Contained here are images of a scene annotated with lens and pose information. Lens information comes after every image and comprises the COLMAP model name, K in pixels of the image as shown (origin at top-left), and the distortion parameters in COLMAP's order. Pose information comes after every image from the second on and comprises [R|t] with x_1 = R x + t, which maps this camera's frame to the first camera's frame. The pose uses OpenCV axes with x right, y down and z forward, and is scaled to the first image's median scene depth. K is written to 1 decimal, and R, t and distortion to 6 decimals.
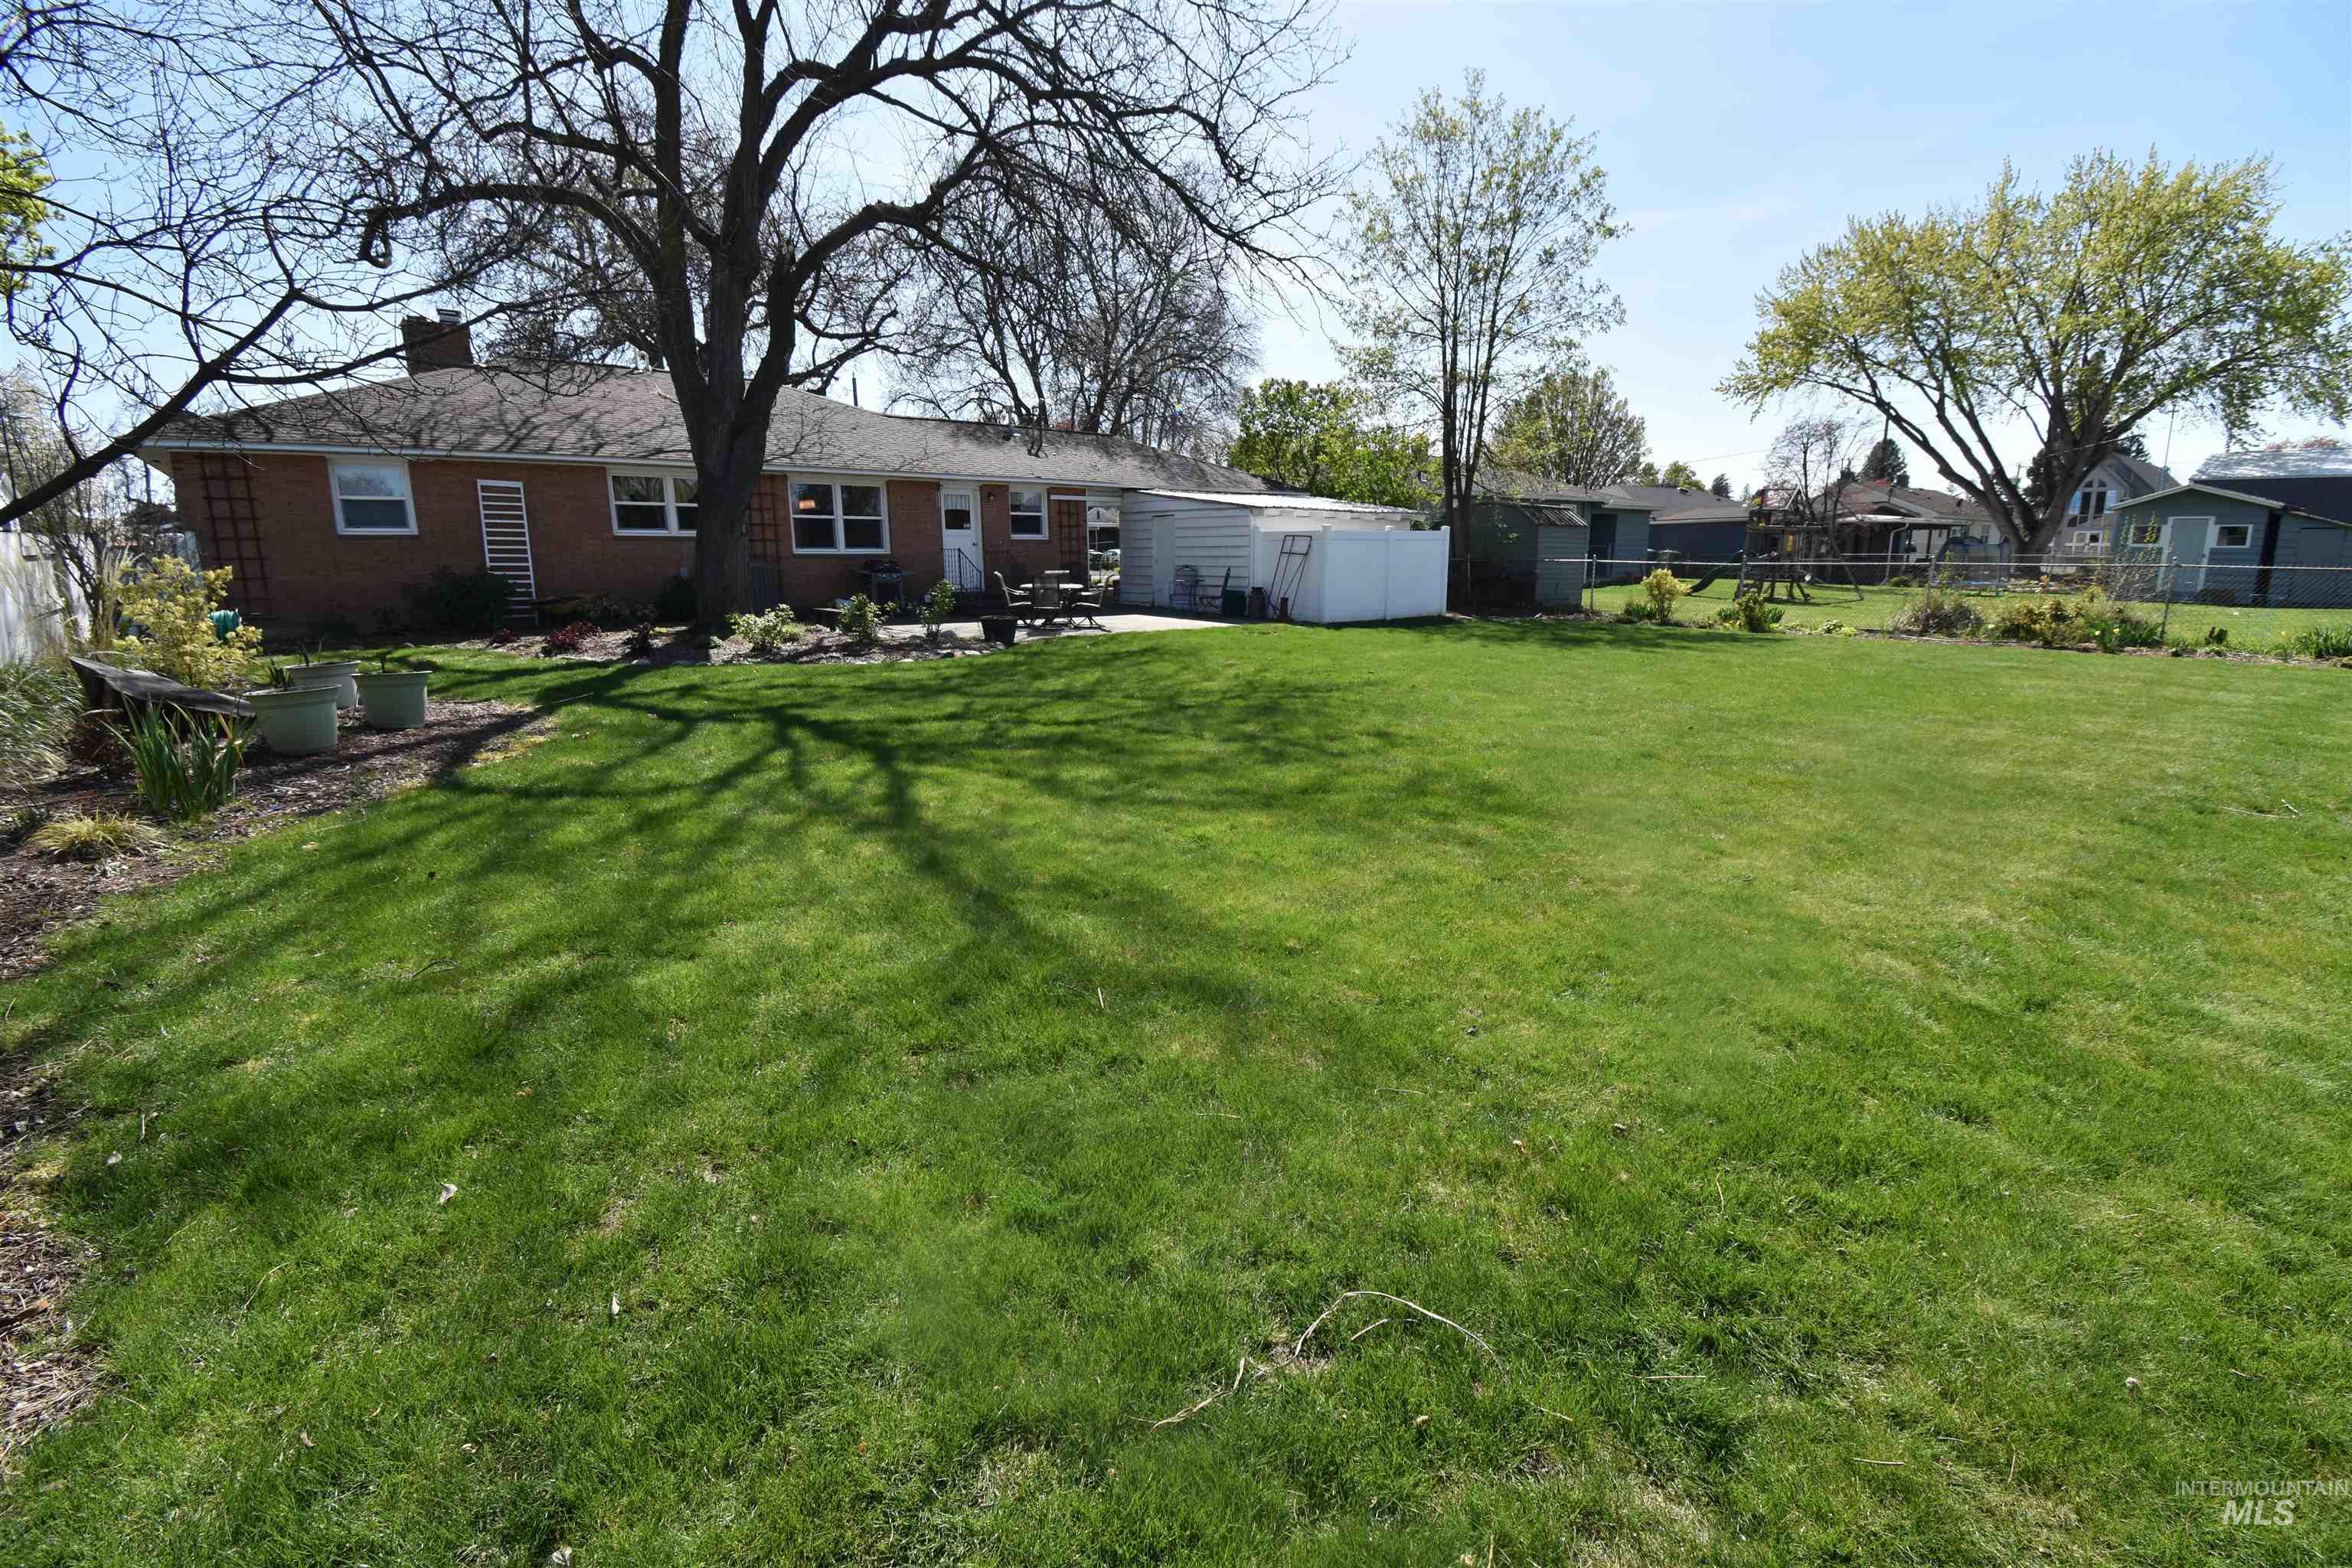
lens RADIAL K [[1112.9, 0, 1176.0], [0, 1112.9, 784.0], [0, 0, 1]] dist [-0.032347, 0.000045]
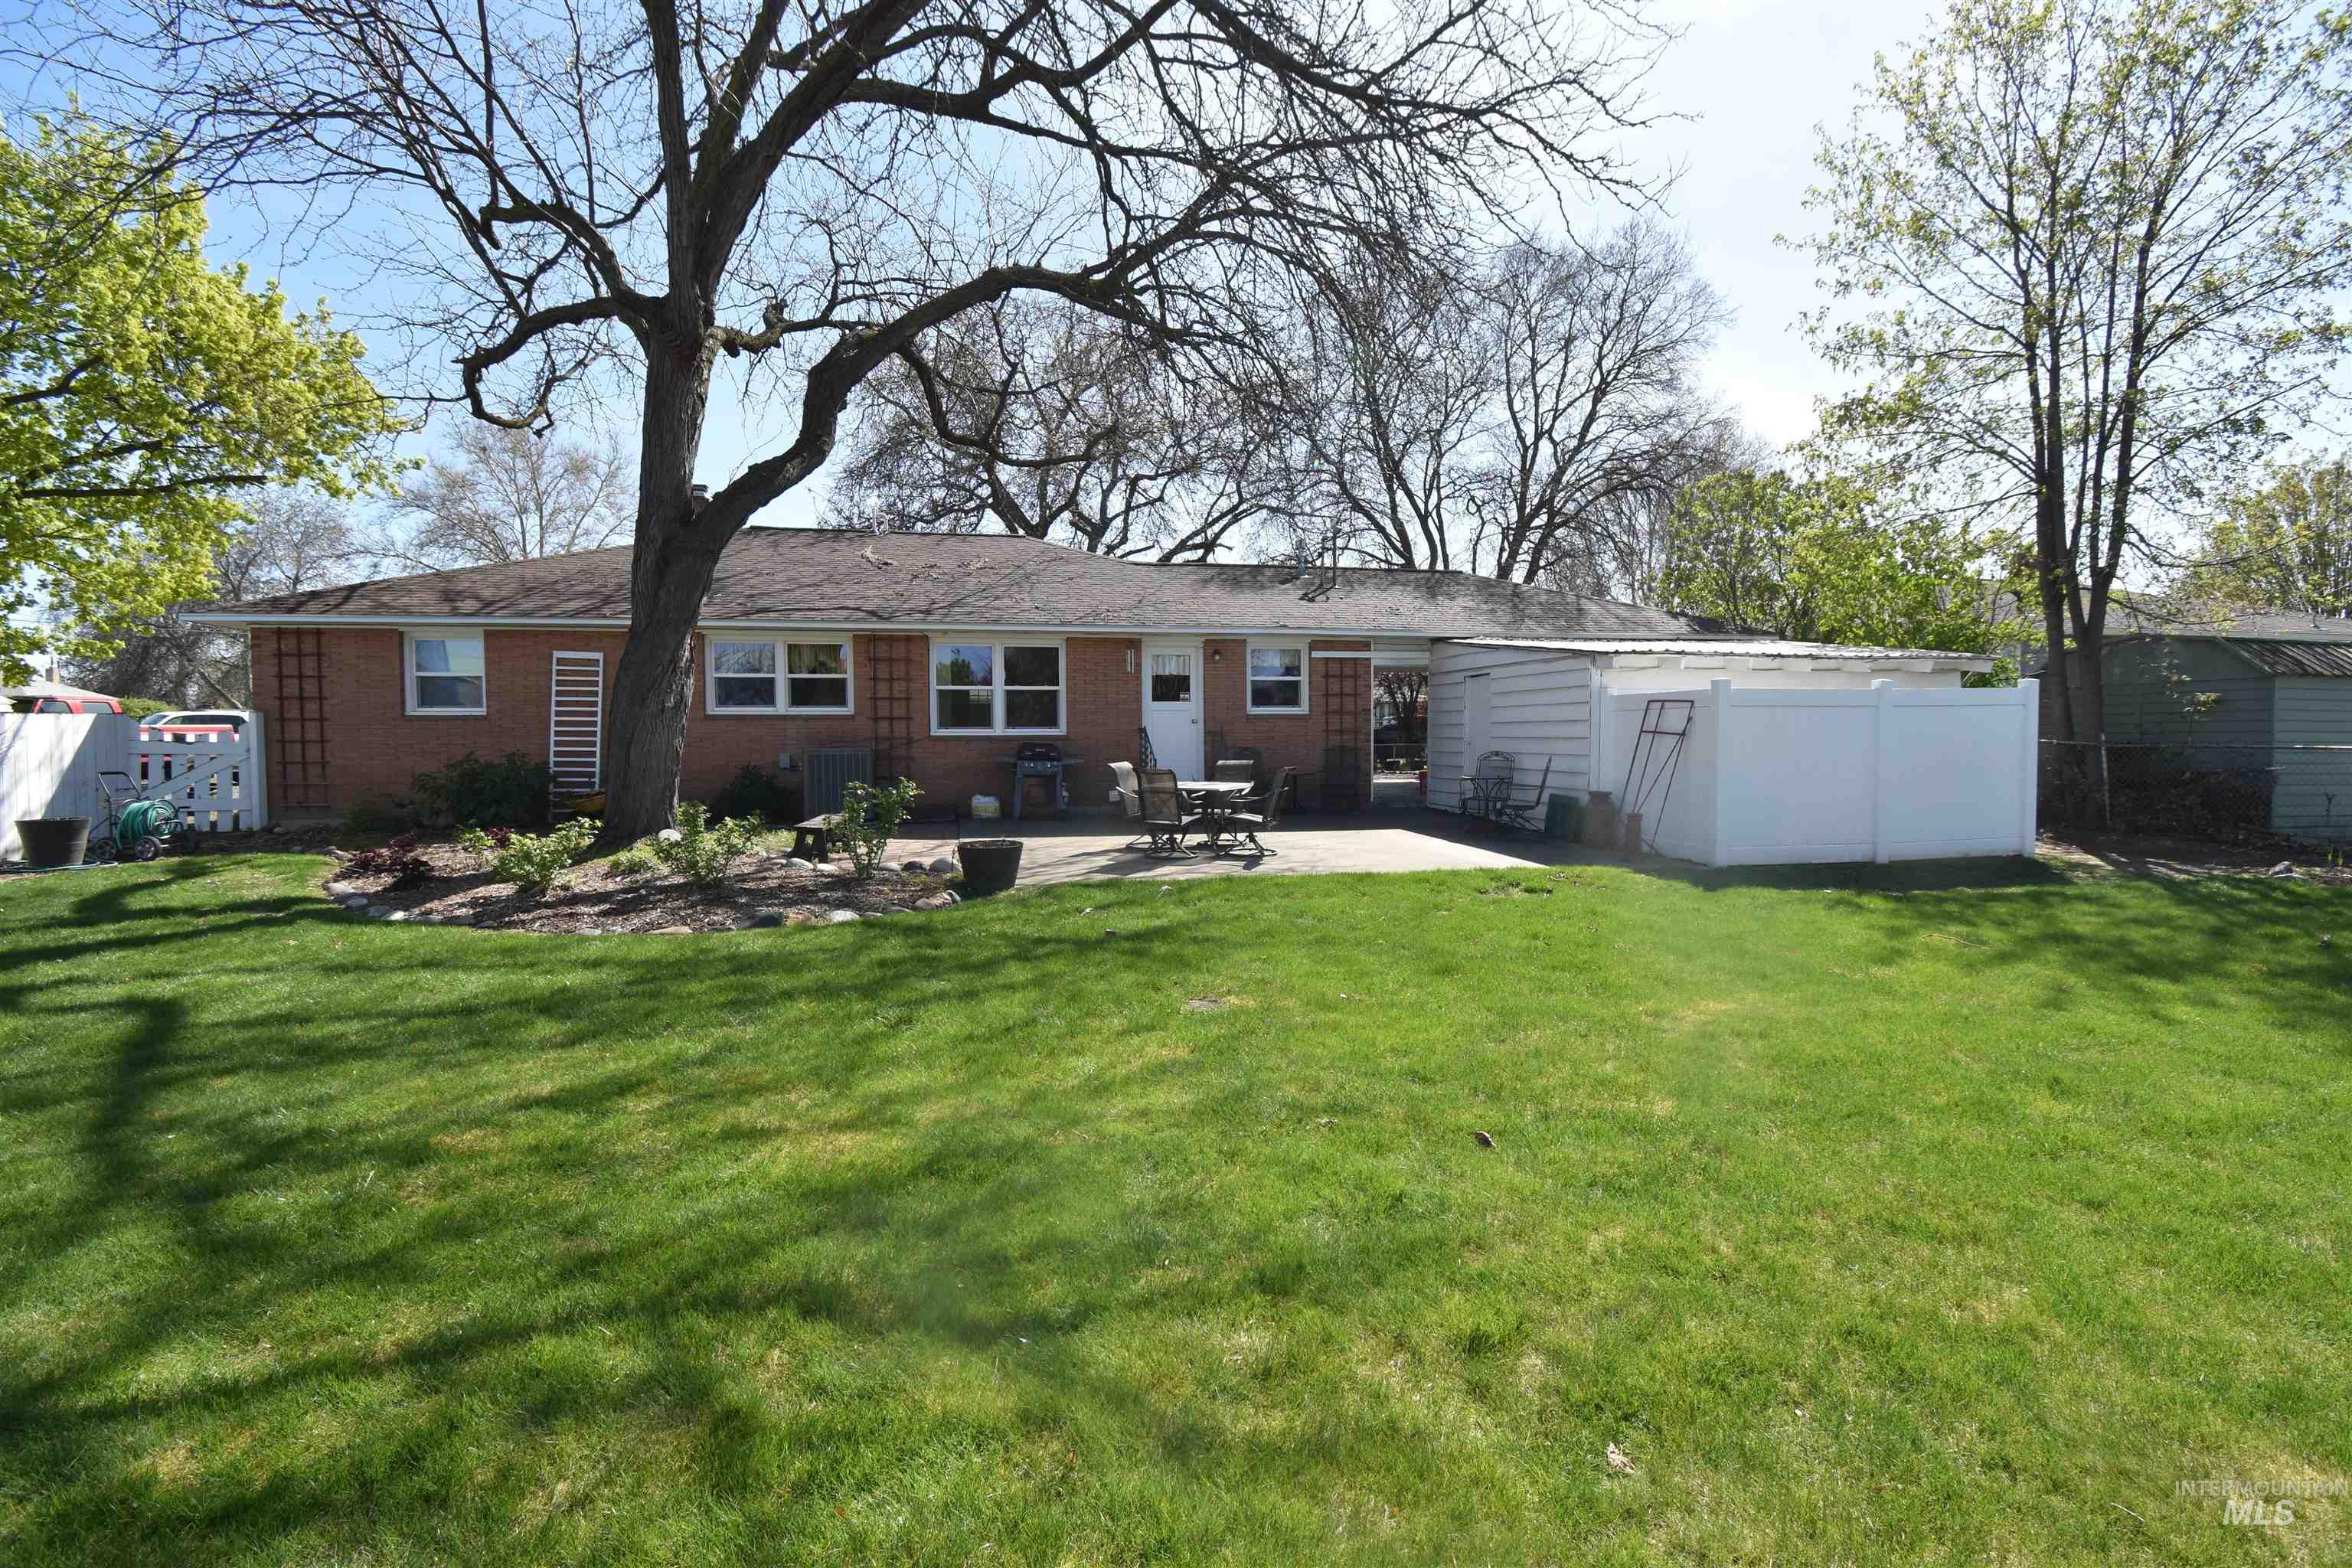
lens RADIAL K [[1028.0, 0, 1176.0], [0, 1028.0, 784.0], [0, 0, 1]] dist [0.000109, -0.023681]
pose [[0.866553, 0.019422, -0.498707, 0.146030], [-0.094682, 0.987494, -0.126061, -0.093221], [0.490022, 0.156457, 0.857555, 0.440538]]
